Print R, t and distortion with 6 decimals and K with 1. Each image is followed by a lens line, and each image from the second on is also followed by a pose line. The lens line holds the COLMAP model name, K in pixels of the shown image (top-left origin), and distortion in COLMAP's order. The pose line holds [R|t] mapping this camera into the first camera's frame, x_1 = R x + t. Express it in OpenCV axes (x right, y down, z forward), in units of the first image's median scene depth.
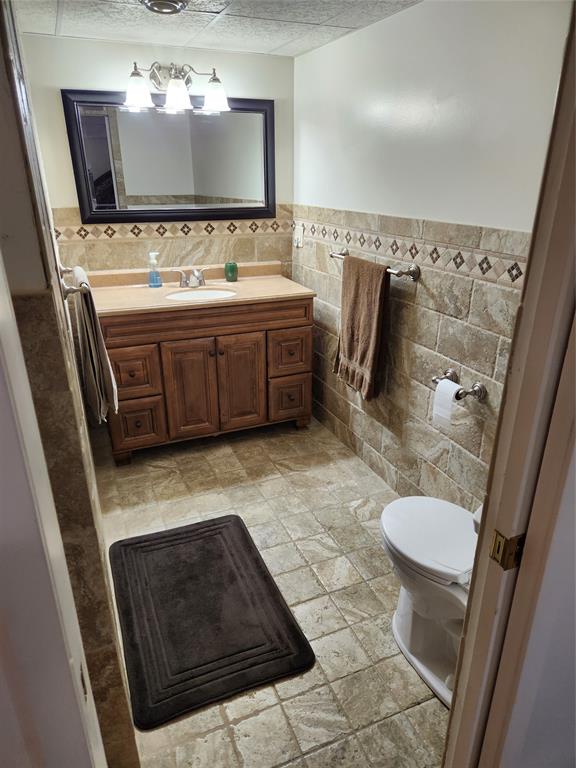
lens RADIAL K [[515.3, 0, 288.5], [0, 515.3, 391.3], [0, 0, 1]] dist [0.011123, -0.001235]
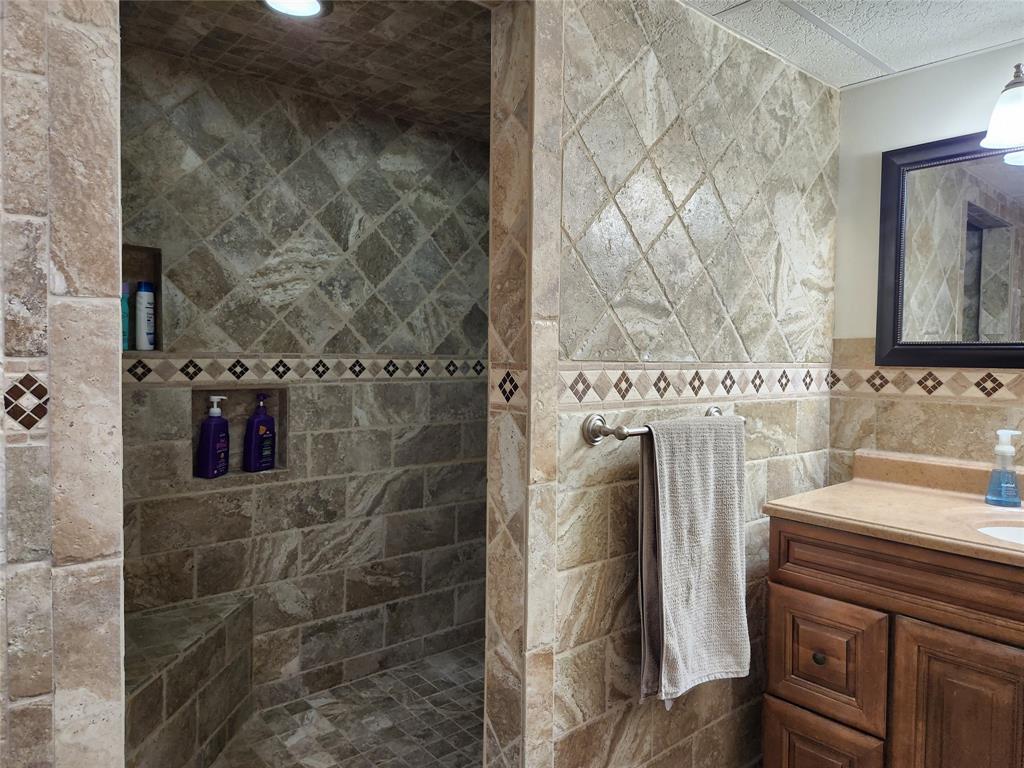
lens RADIAL K [[687.1, 0, 515.5], [0, 687.1, 376.8], [0, 0, 1]] dist [0.011123, -0.001235]
pose [[0.326178, 0.030476, -0.944817, 0.164094], [-0.381161, 0.918870, -0.101948, -0.087026], [0.865058, 0.393381, 0.311331, 0.424168]]
